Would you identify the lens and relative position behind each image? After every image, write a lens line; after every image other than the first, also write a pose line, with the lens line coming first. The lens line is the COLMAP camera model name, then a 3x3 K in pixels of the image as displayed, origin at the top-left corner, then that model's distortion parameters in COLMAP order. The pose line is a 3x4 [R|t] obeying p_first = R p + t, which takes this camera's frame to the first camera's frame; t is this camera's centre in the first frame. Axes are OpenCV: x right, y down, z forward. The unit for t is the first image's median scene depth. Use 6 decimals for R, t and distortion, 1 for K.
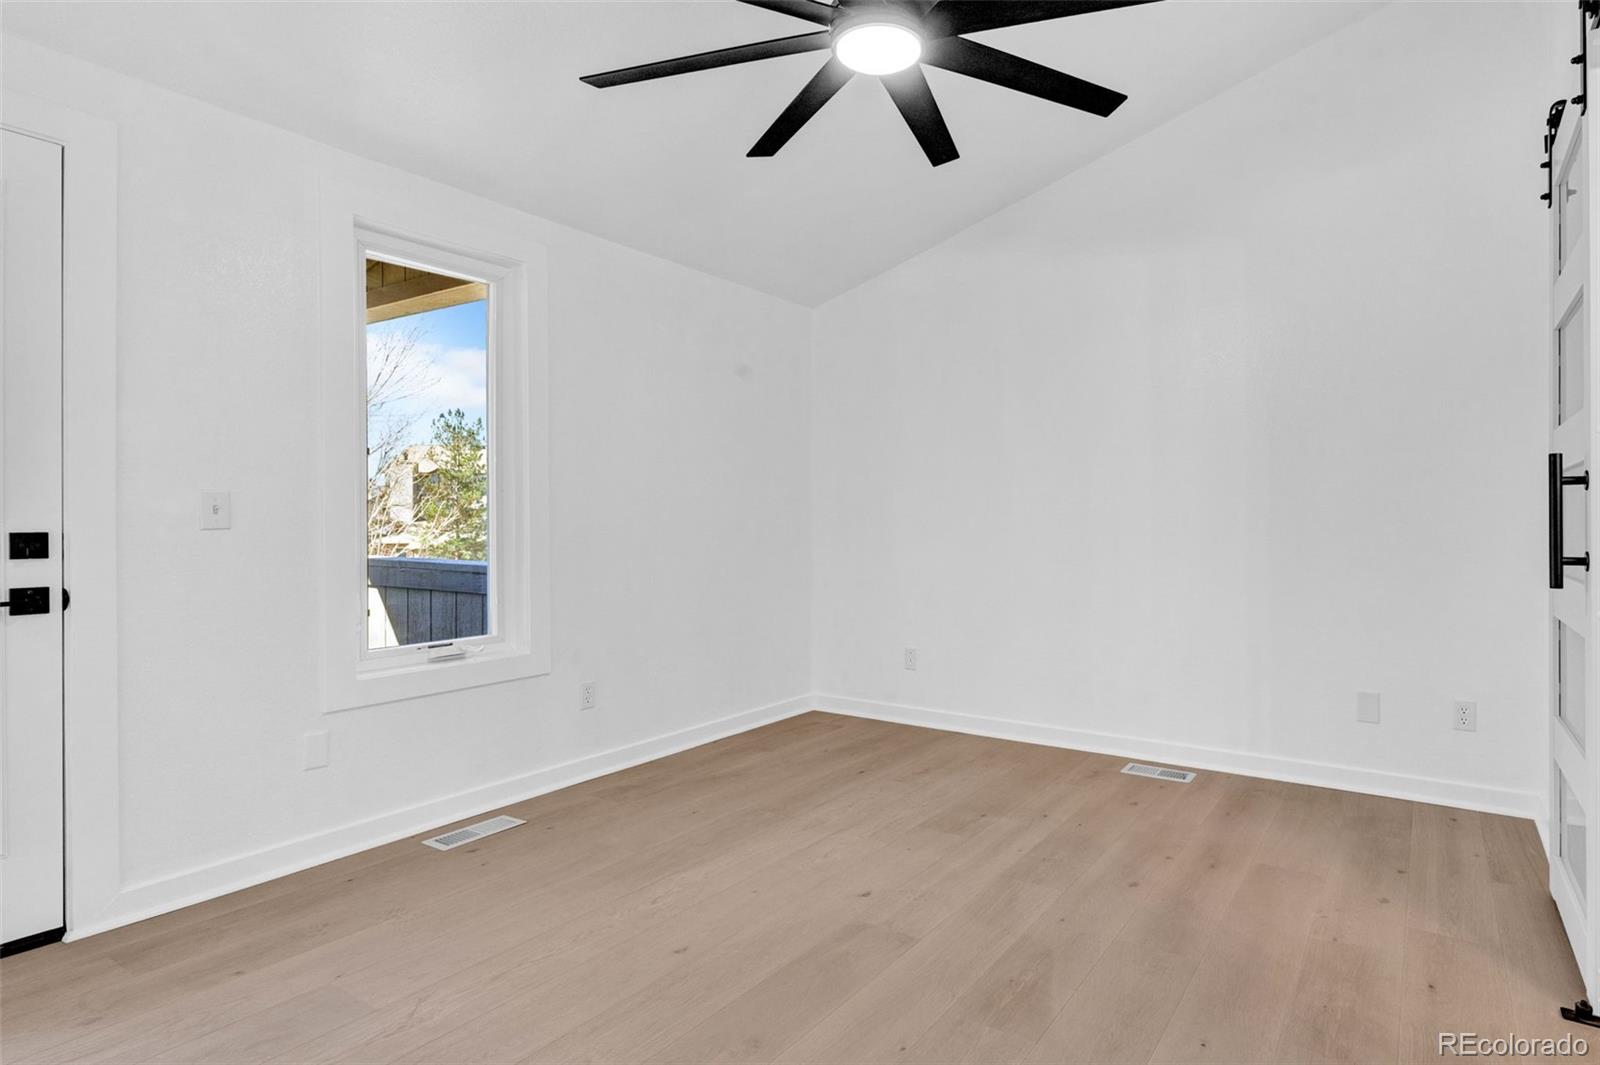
lens RADIAL K [[794.8, 0, 799.2], [0, 794.8, 526.7], [0, 0, 1]] dist [0.004249, 0.000146]
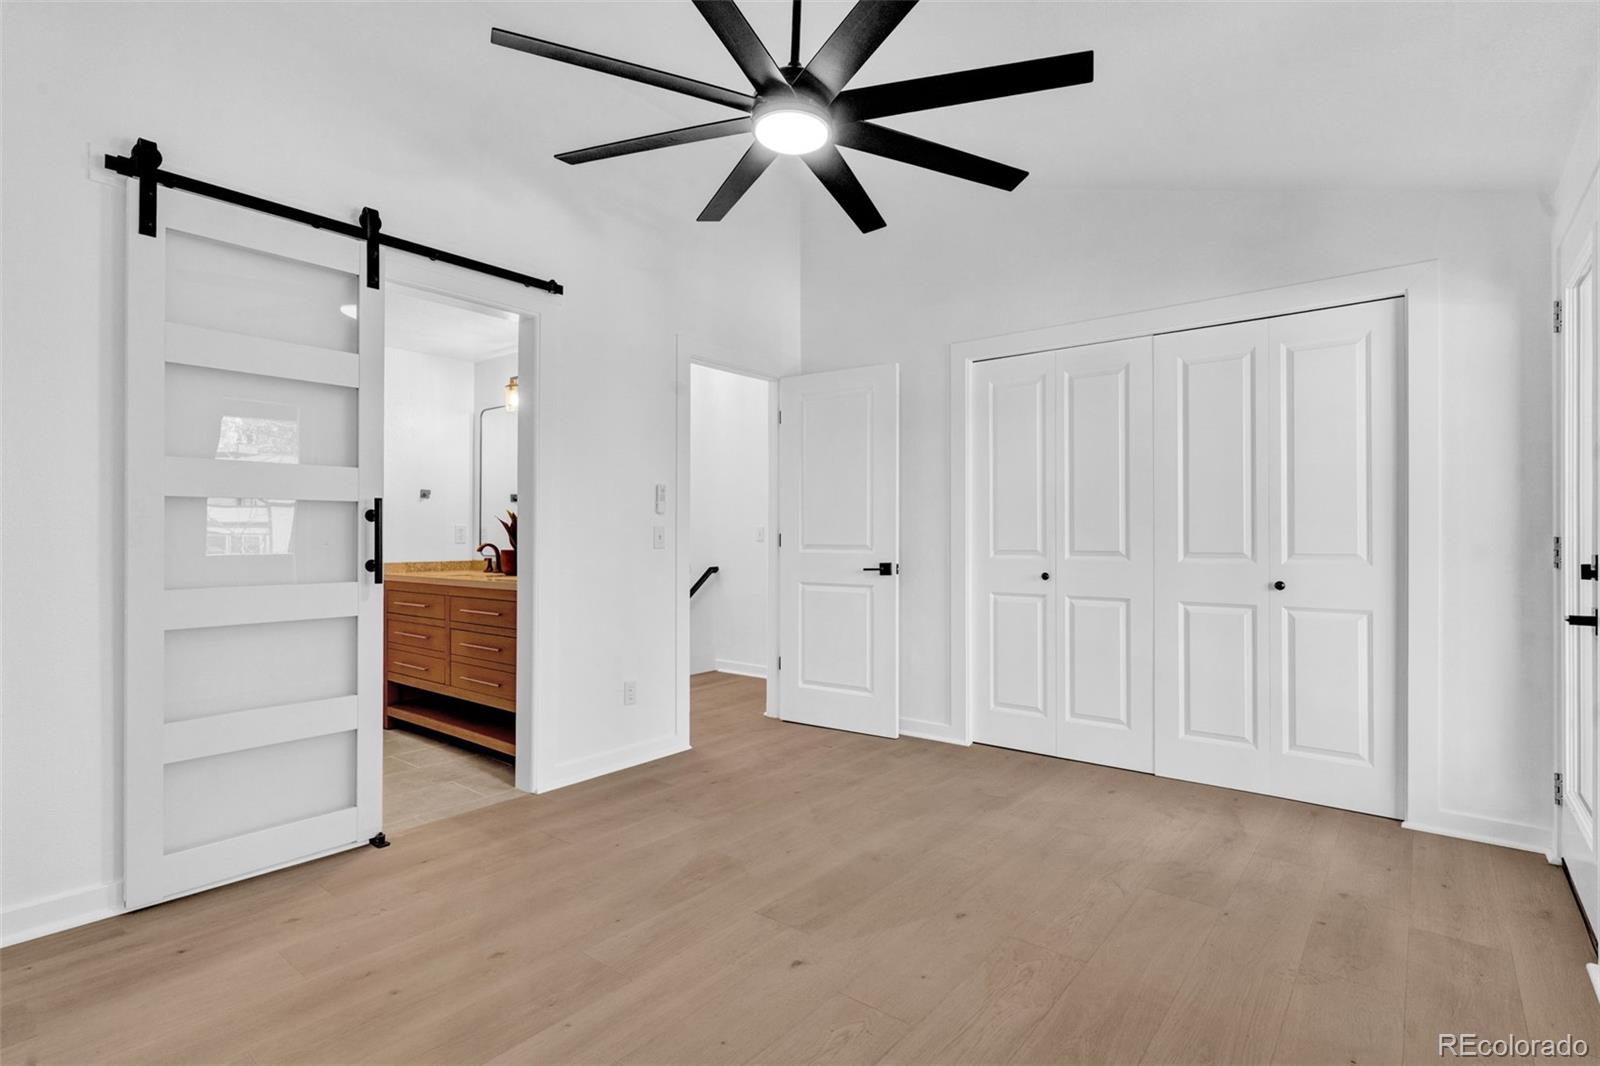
lens RADIAL K [[794.8, 0, 799.2], [0, 794.8, 527.2], [0, 0, 1]] dist [0.004249, 0.000146]
pose [[-0.999758, -0.002001, -0.021928, 0.102559], [-0.001819, 0.999964, -0.008288, -0.024451], [0.021943, -0.008246, -0.999725, 1.917322]]
